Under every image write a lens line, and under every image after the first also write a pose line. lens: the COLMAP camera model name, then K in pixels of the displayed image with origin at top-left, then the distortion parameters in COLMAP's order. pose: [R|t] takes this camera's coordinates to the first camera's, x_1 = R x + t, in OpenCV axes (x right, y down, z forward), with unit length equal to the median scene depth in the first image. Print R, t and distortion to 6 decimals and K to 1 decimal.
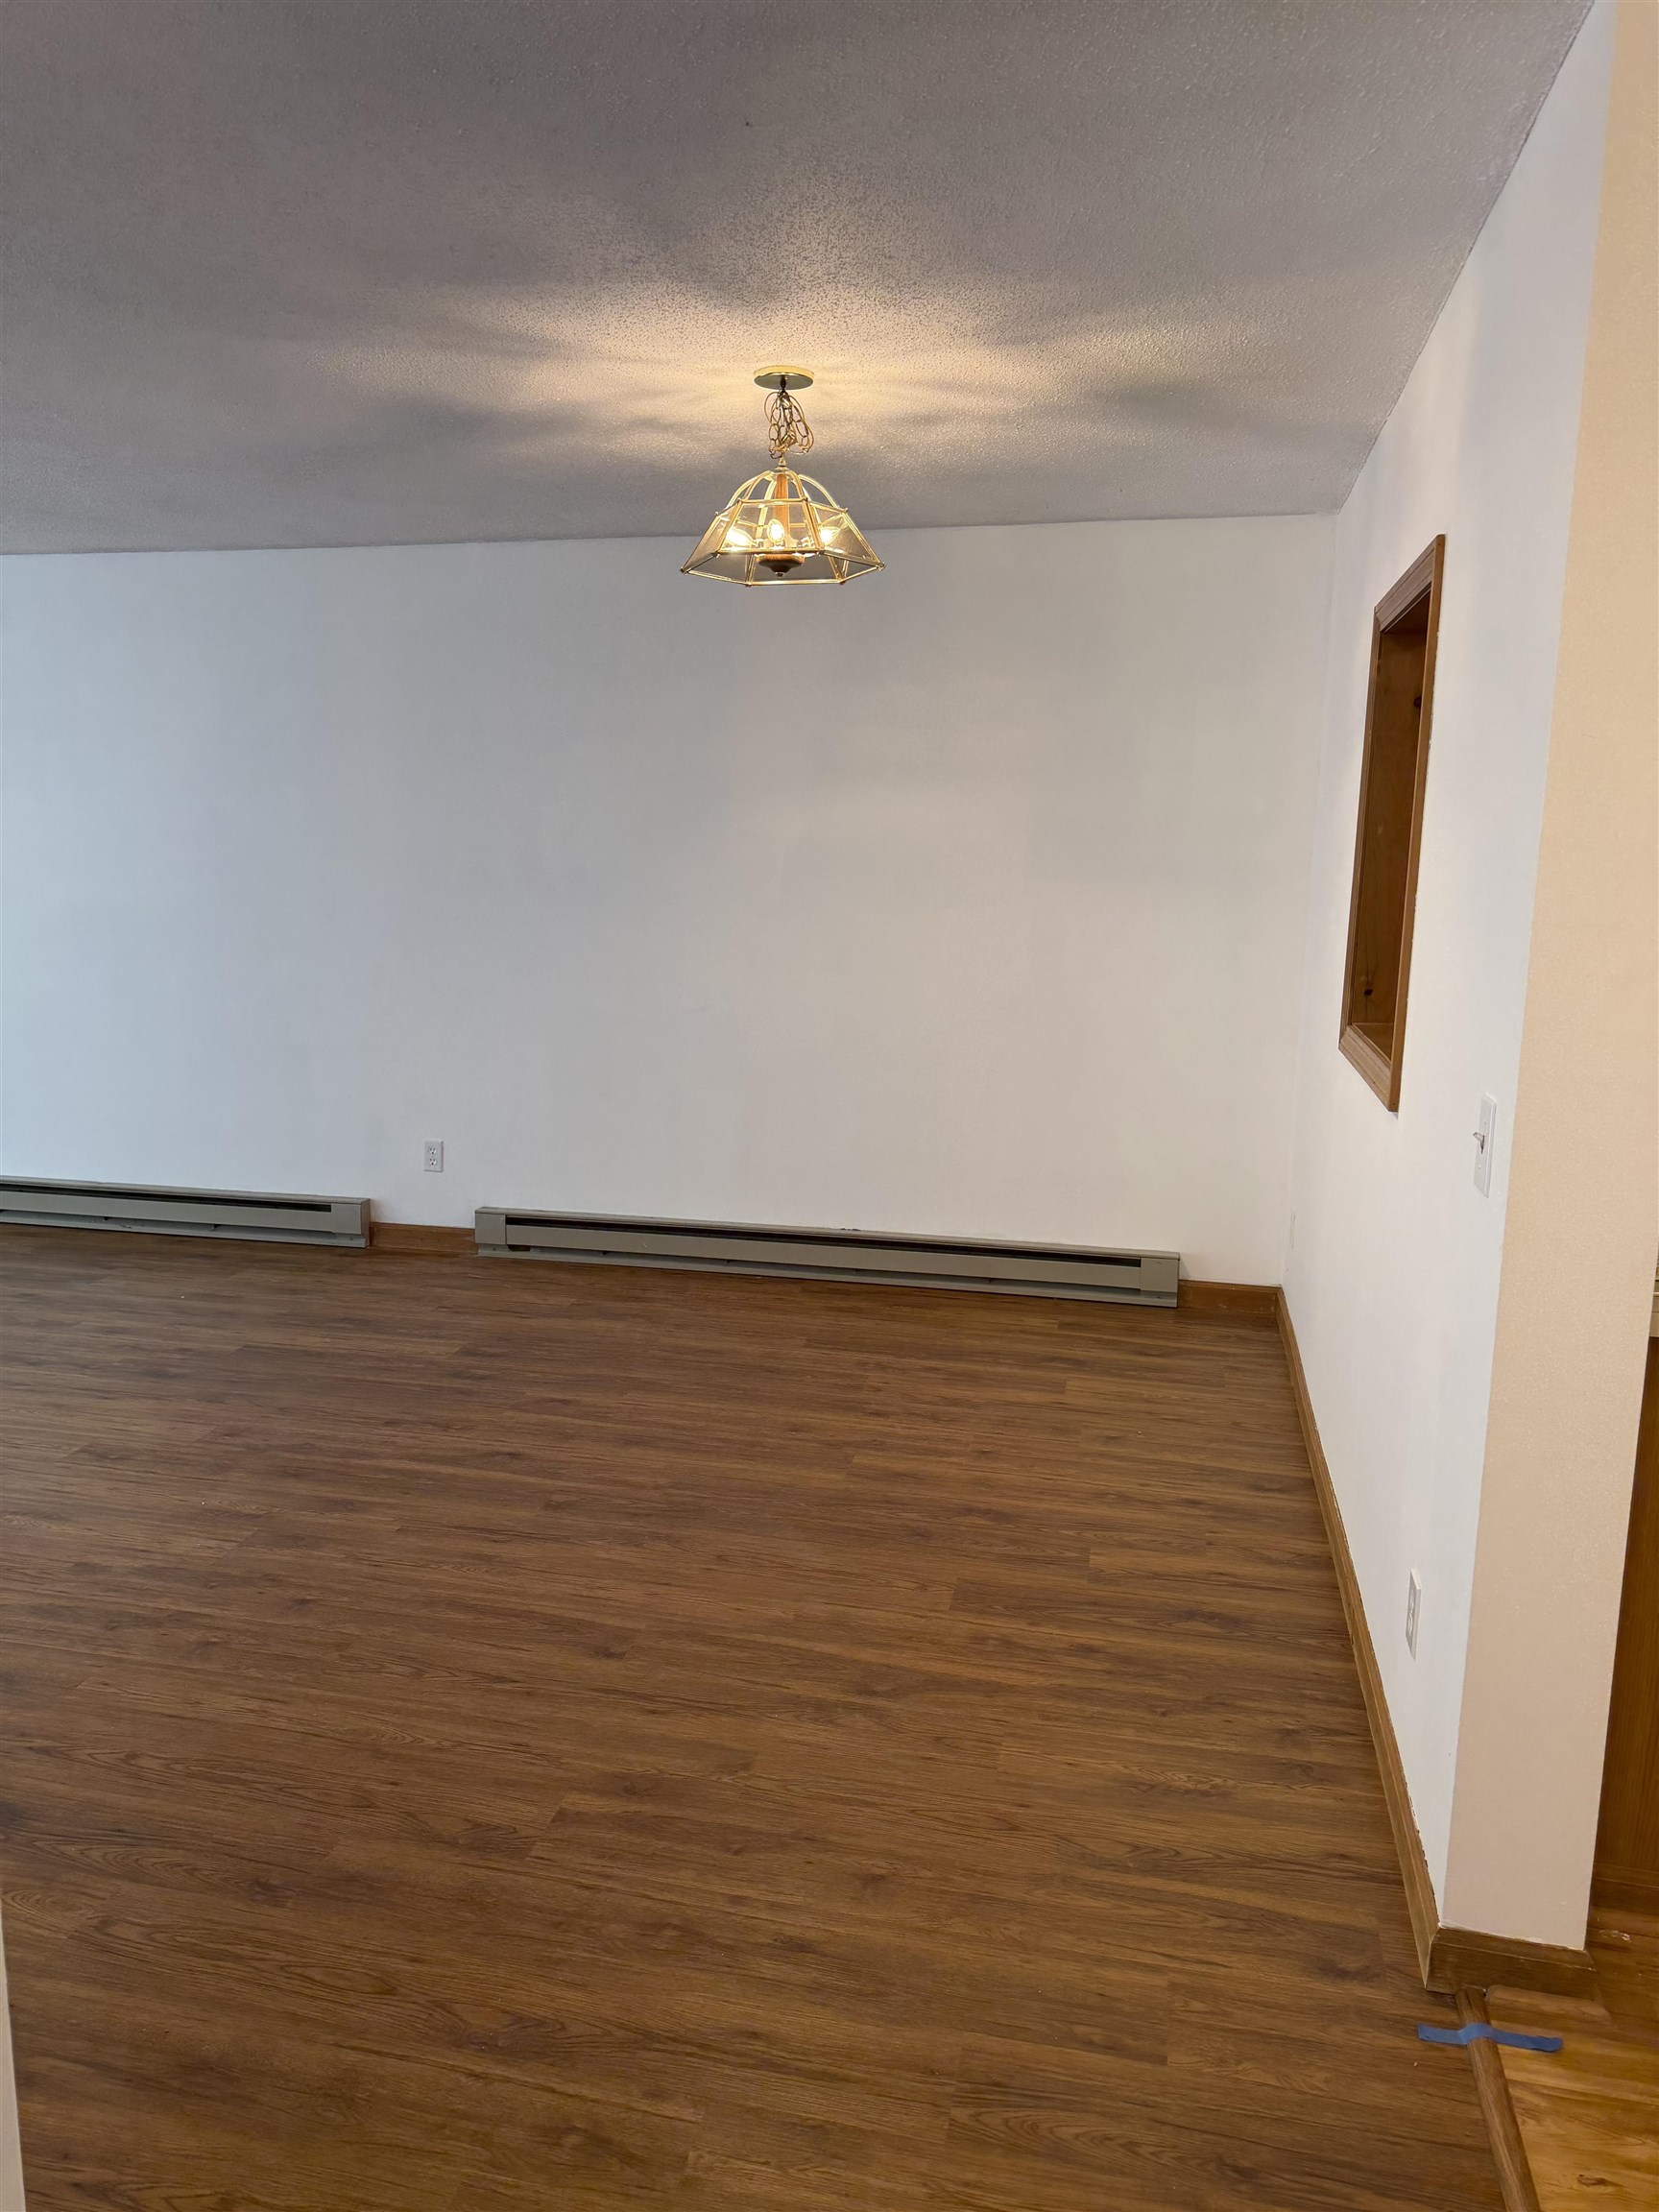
lens RADIAL K [[1526.5, 0, 837.6], [0, 1526.5, 1114.5], [0, 0, 1]] dist [-0.006888, -0.001855]
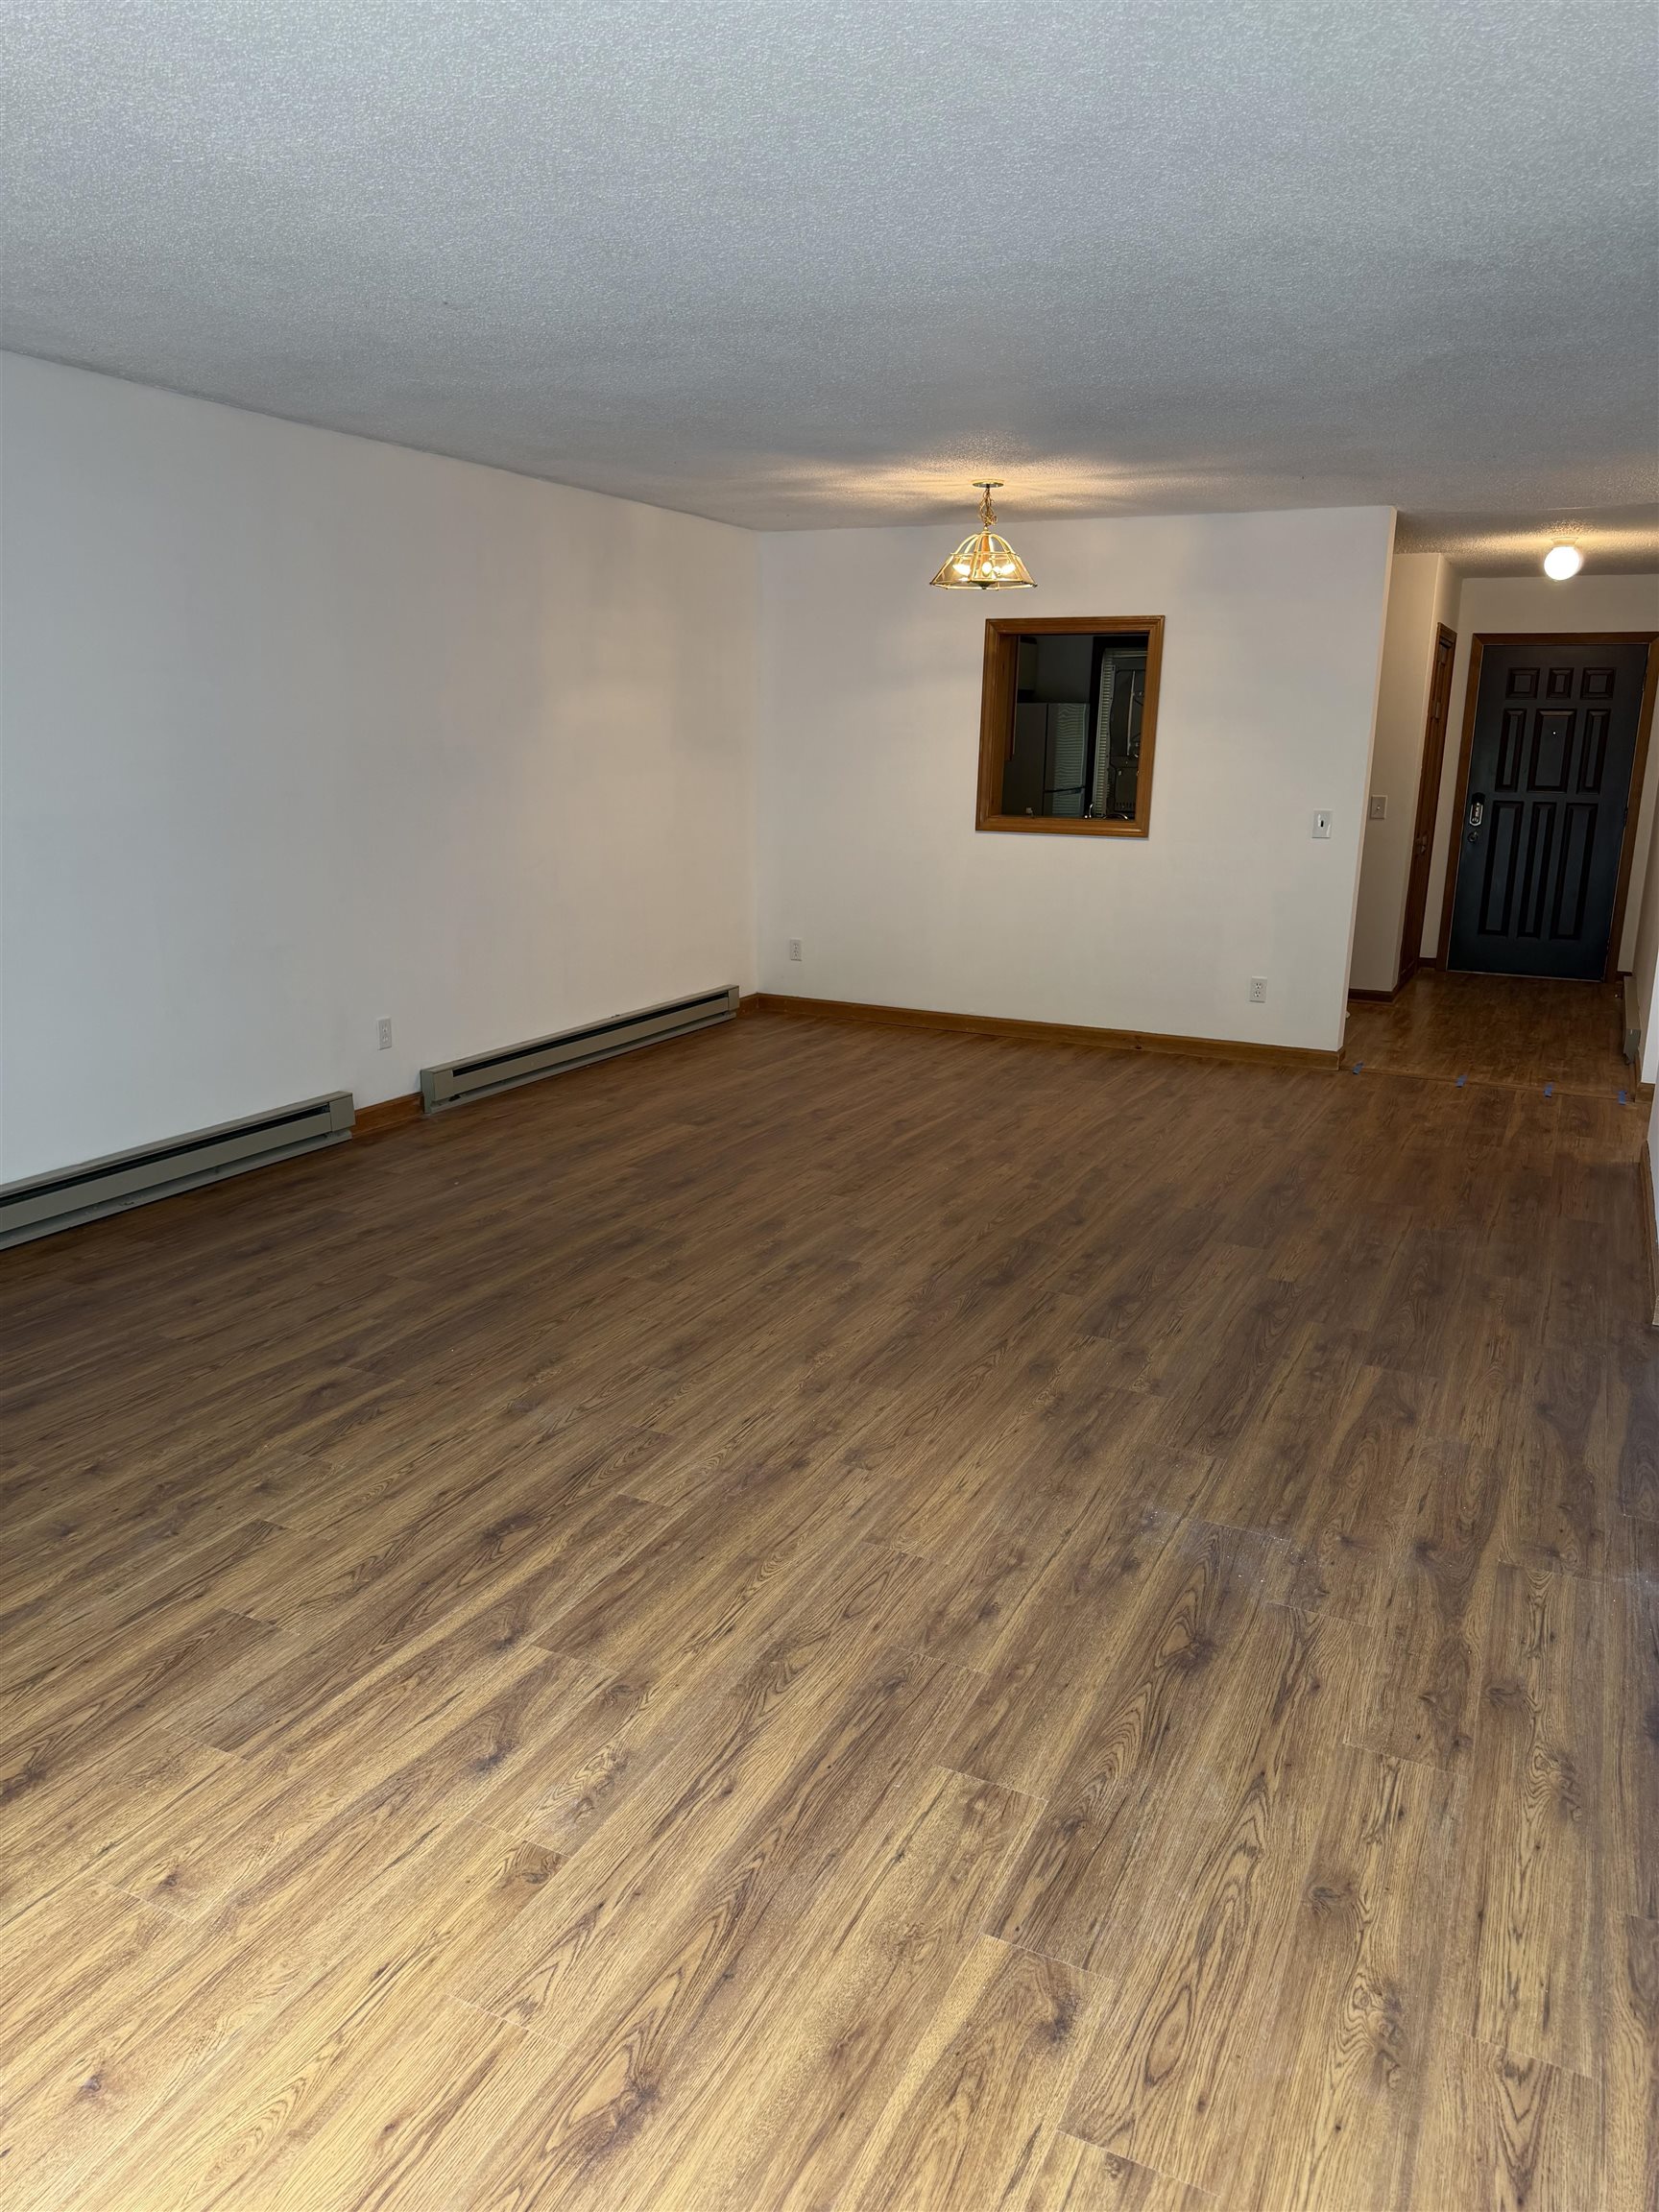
lens RADIAL K [[1526.5, 0, 835.5], [0, 1526.5, 1102.9], [0, 0, 1]] dist [-0.006888, -0.001855]
pose [[0.242417, -0.235528, 0.941149, -1.292198], [0.159817, 0.966526, 0.200713, -0.094594], [-0.956918, 0.101755, 0.271944, 0.467580]]
